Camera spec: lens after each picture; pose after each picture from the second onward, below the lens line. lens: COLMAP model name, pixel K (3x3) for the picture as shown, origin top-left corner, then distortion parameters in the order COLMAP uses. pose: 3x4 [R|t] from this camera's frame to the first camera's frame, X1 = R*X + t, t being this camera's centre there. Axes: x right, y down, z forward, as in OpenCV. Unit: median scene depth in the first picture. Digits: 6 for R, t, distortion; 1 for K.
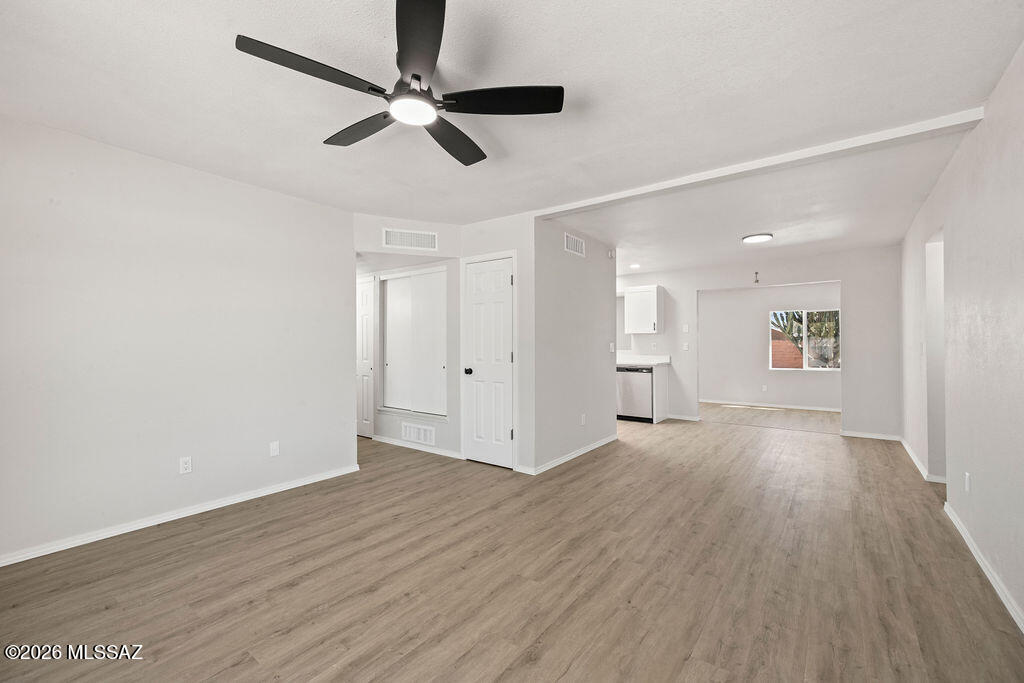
lens RADIAL K [[431.8, 0, 508.8], [0, 431.8, 345.7], [0, 0, 1]] dist [-0.000547, 0.000395]
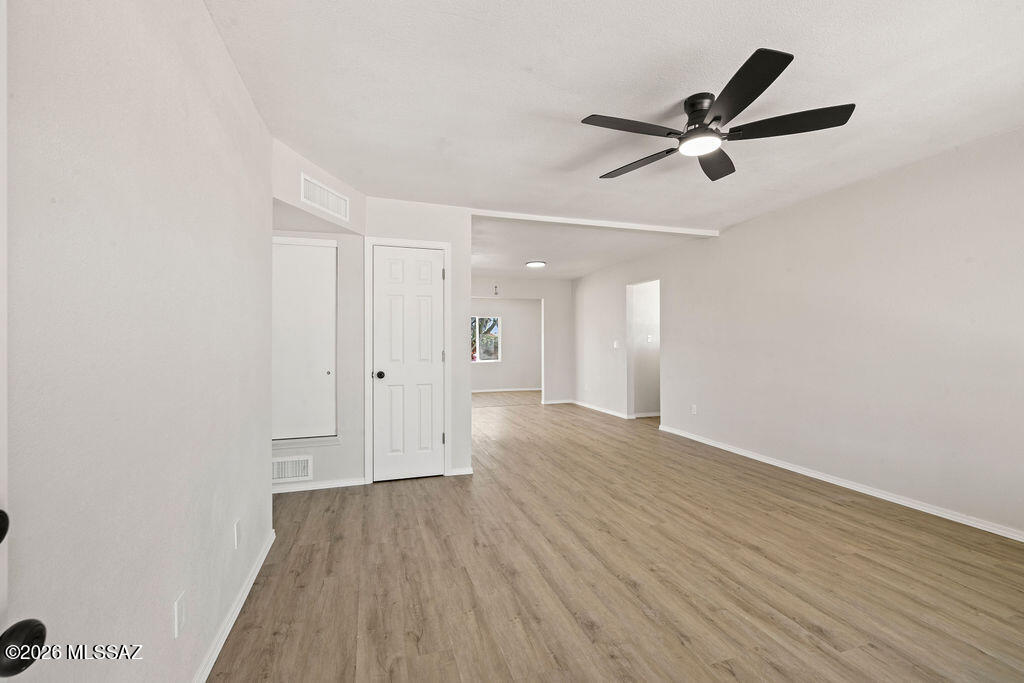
lens RADIAL K [[431.8, 0, 512.5], [0, 431.8, 342.5], [0, 0, 1]] dist [-0.000547, 0.000395]
pose [[0.566863, -0.001442, 0.823811, -1.029708], [0.006133, 0.999978, -0.002470, 0.000250], [-0.823789, 0.006452, 0.566860, 0.515268]]
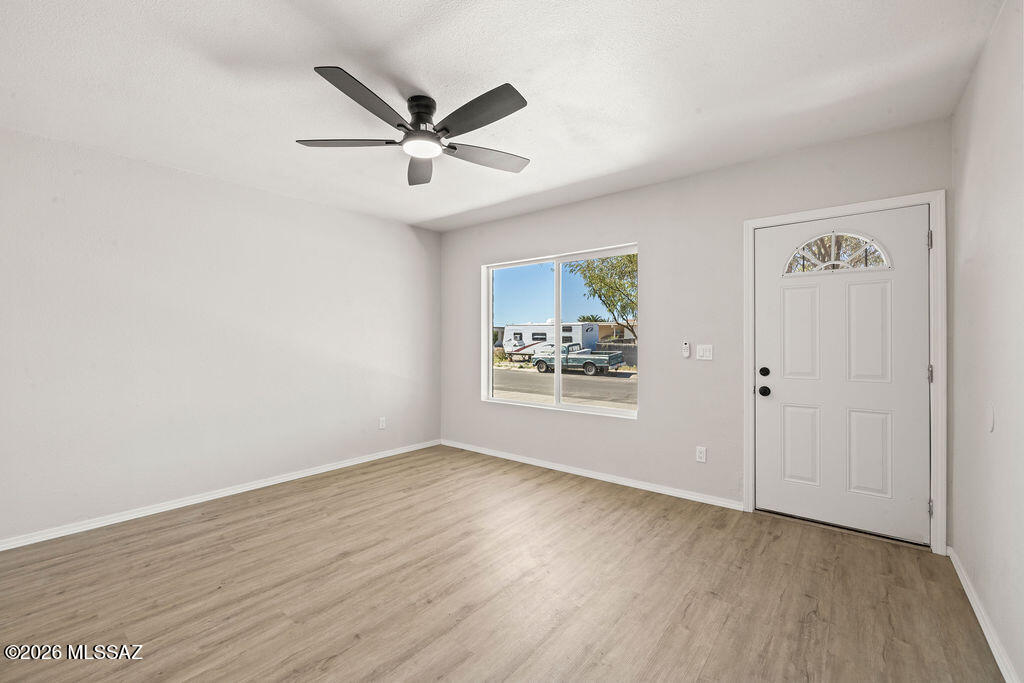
lens RADIAL K [[431.8, 0, 510.7], [0, 431.8, 341.5], [0, 0, 1]] dist [-0.000547, 0.000395]
pose [[-0.999644, 0.002449, 0.026565, -0.342340], [0.002649, 0.999968, 0.007484, -0.009456], [-0.026546, 0.007551, -0.999619, 1.507407]]
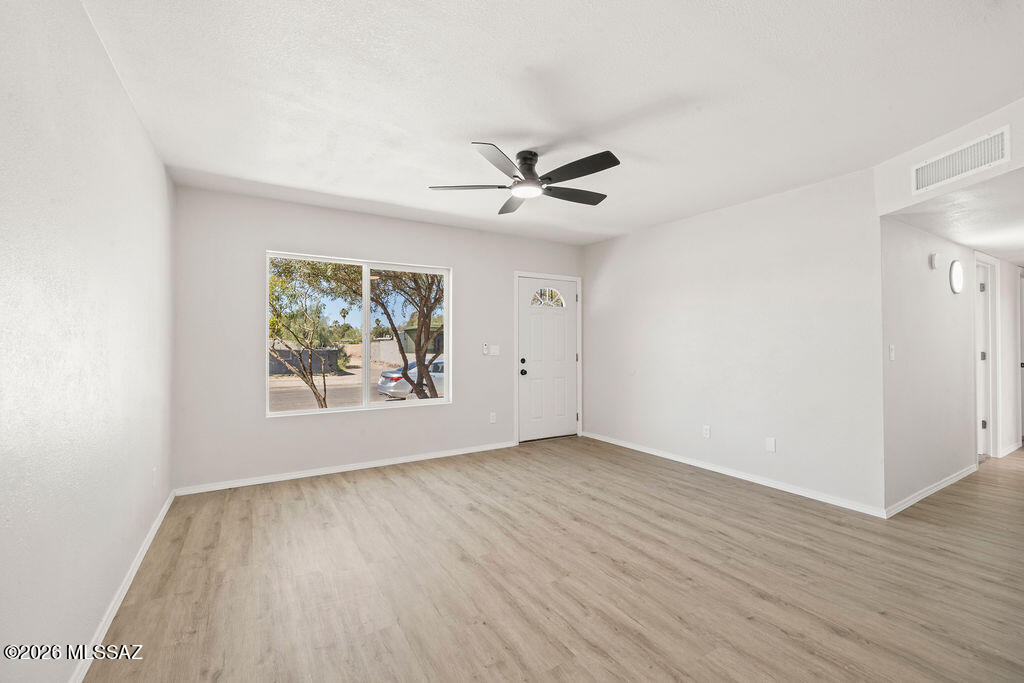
lens RADIAL K [[431.8, 0, 516.1], [0, 431.8, 344.1], [0, 0, 1]] dist [-0.000547, 0.000395]
pose [[-0.362343, 0.007381, -0.932015, 0.831309], [-0.002191, 0.999959, 0.008771, -0.012934], [0.932042, 0.005220, -0.362312, 1.038787]]
